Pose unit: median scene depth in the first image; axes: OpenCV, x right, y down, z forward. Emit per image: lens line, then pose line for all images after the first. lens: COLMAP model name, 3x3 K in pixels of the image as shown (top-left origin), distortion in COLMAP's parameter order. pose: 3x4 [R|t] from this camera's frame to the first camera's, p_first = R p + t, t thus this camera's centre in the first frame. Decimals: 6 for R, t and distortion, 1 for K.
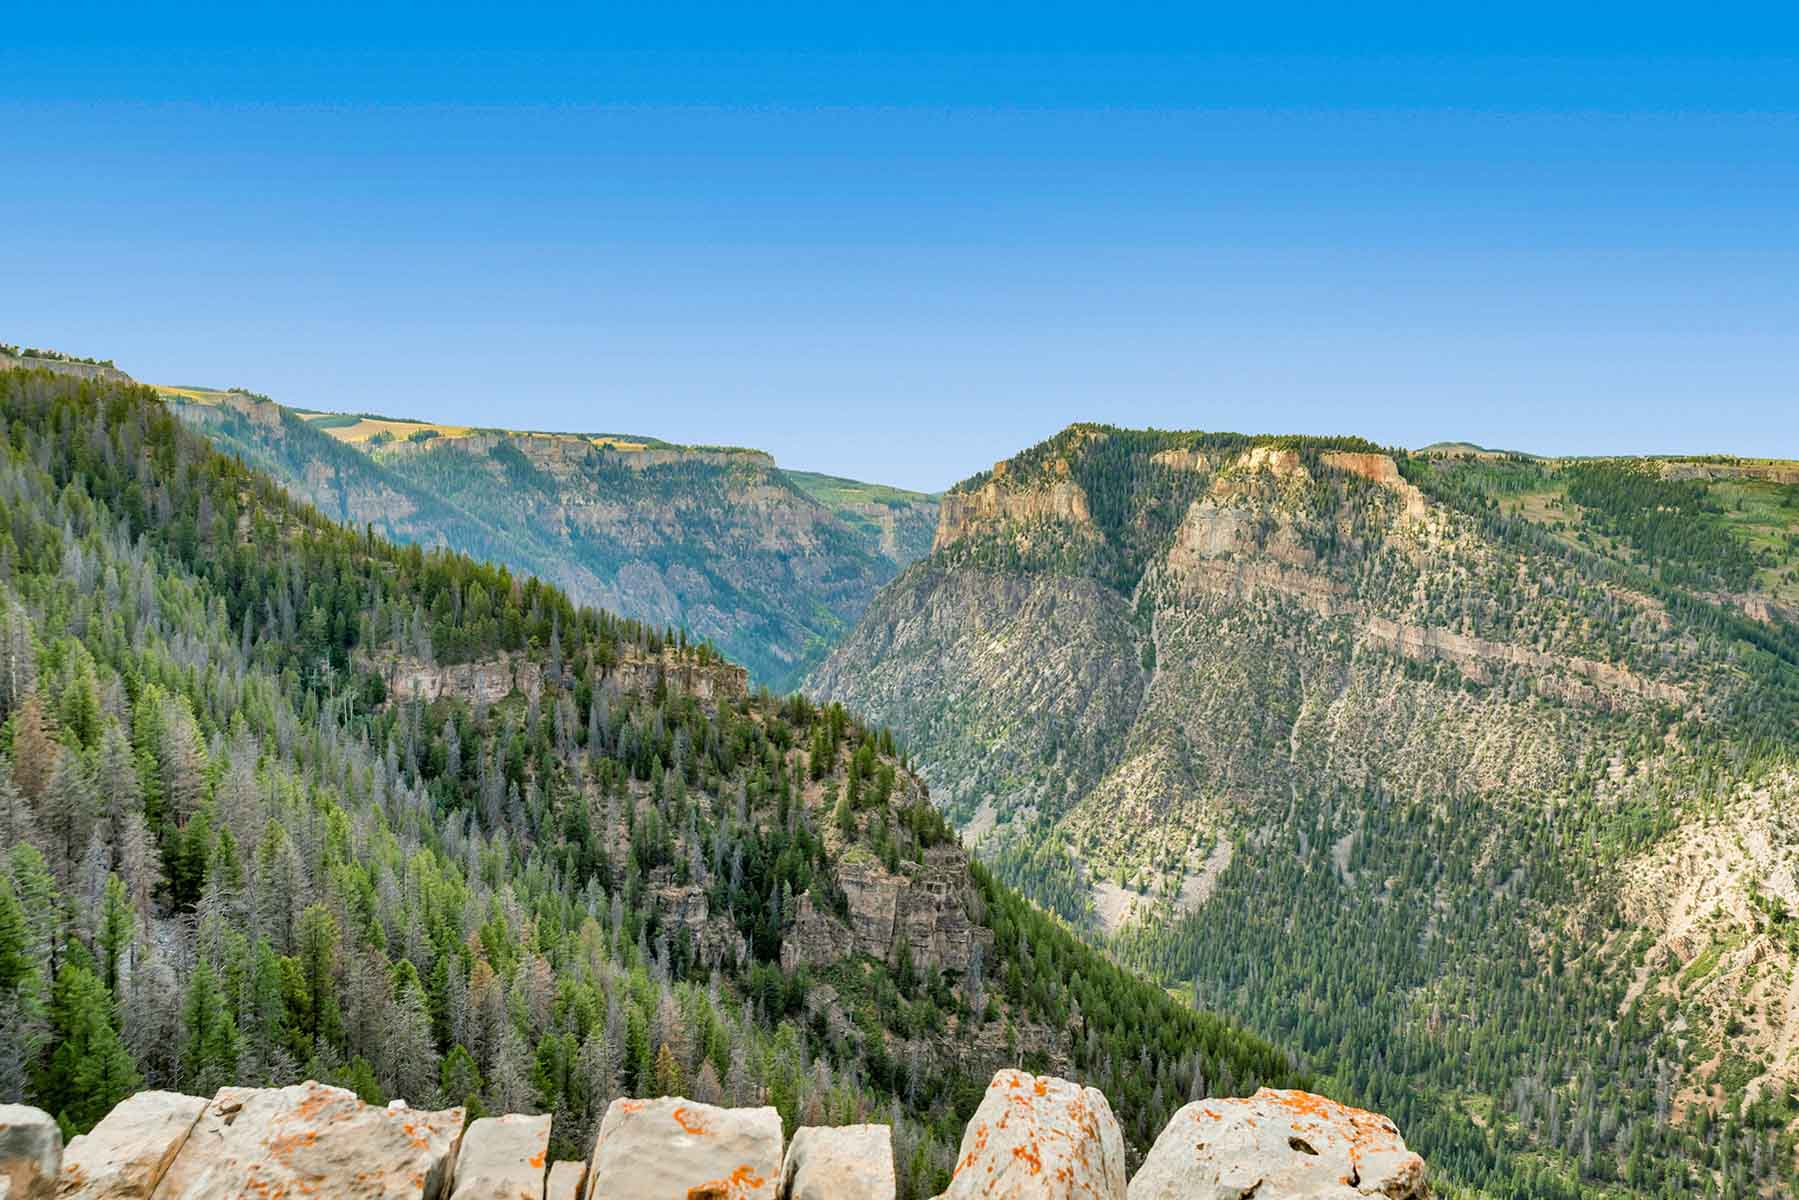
lens RADIAL K [[1252.3, 0, 905.4], [0, 1252.3, 598.6], [0, 0, 1]] dist [-0.003857, 0.026745]
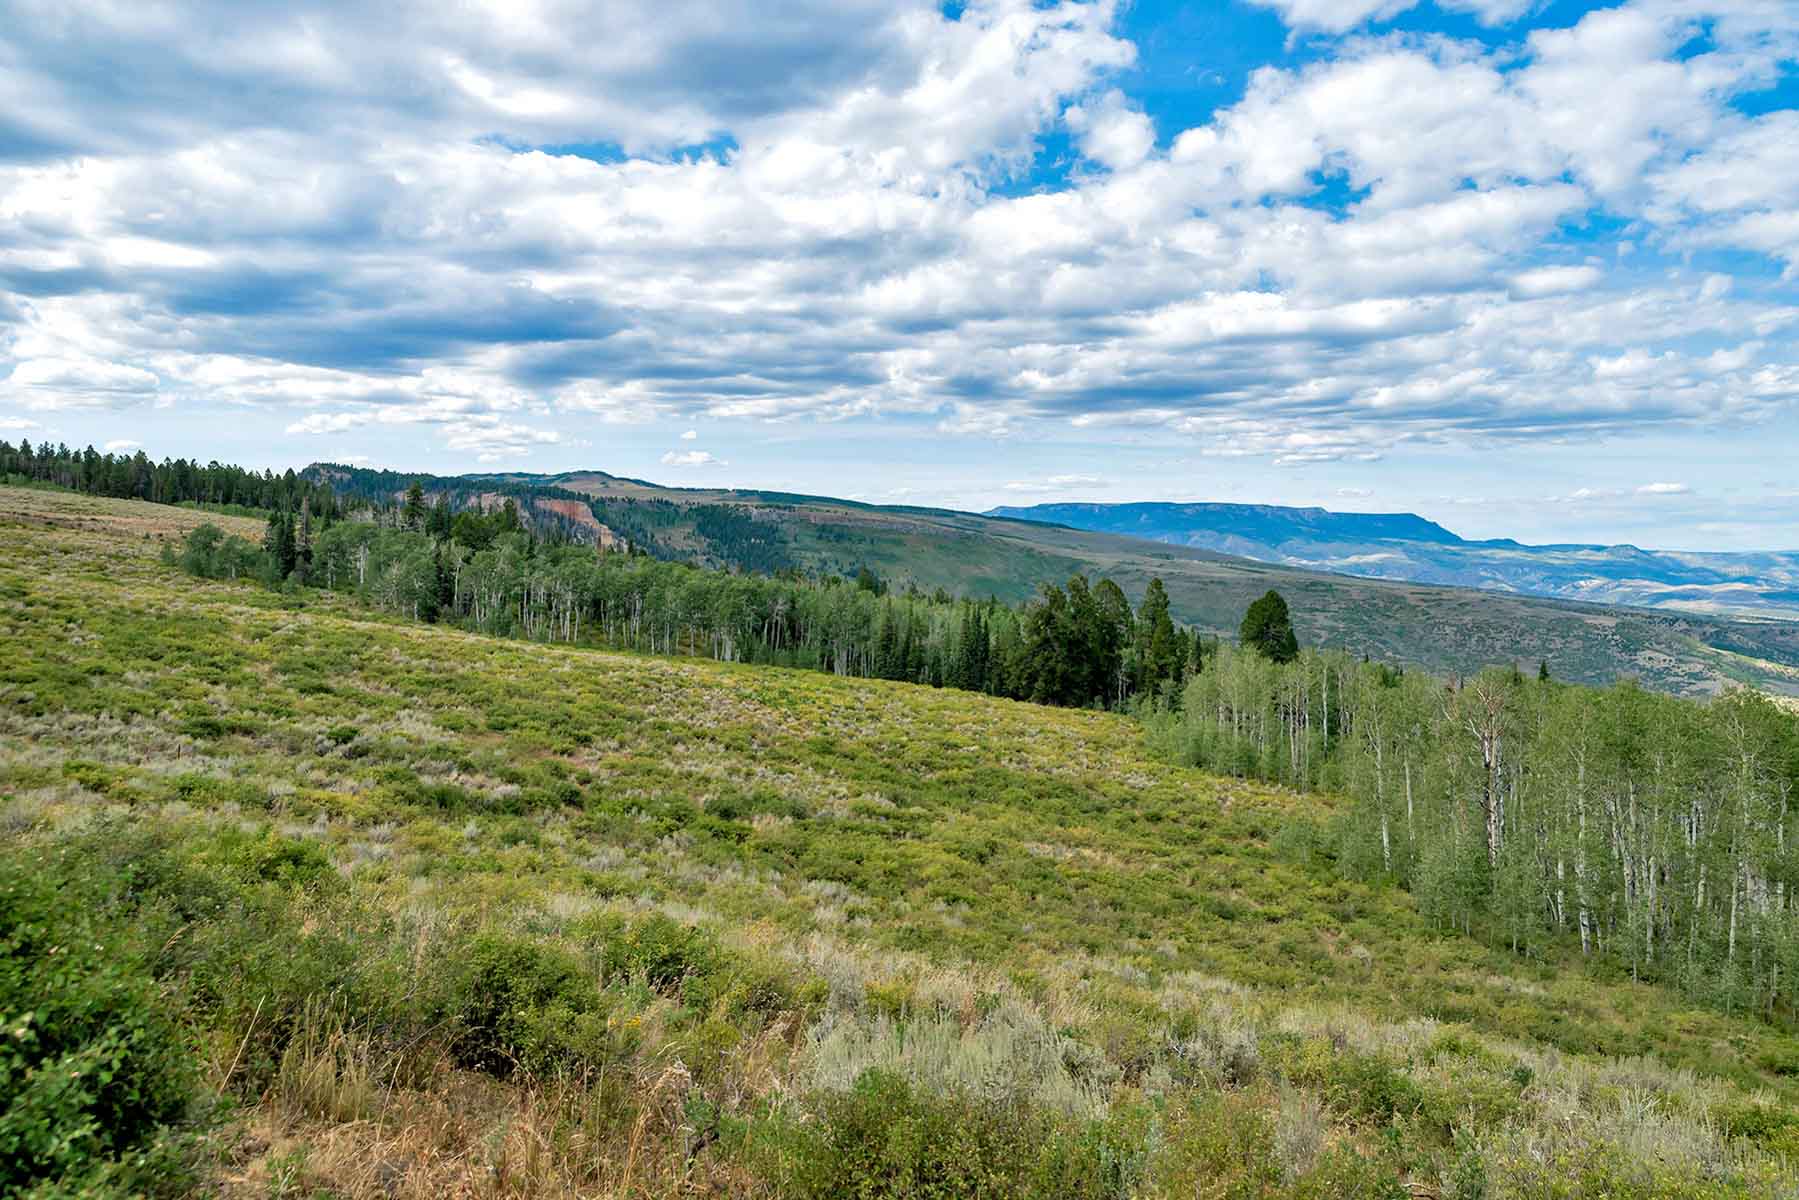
lens RADIAL K [[1252.3, 0, 902.0], [0, 1252.3, 600.4], [0, 0, 1]] dist [-0.003857, 0.026745]
pose [[0.784134, -0.028031, 0.619958, -0.219091], [0.032212, 0.999471, 0.004448, -0.000201], [-0.619755, 0.016482, 0.784622, -0.331389]]
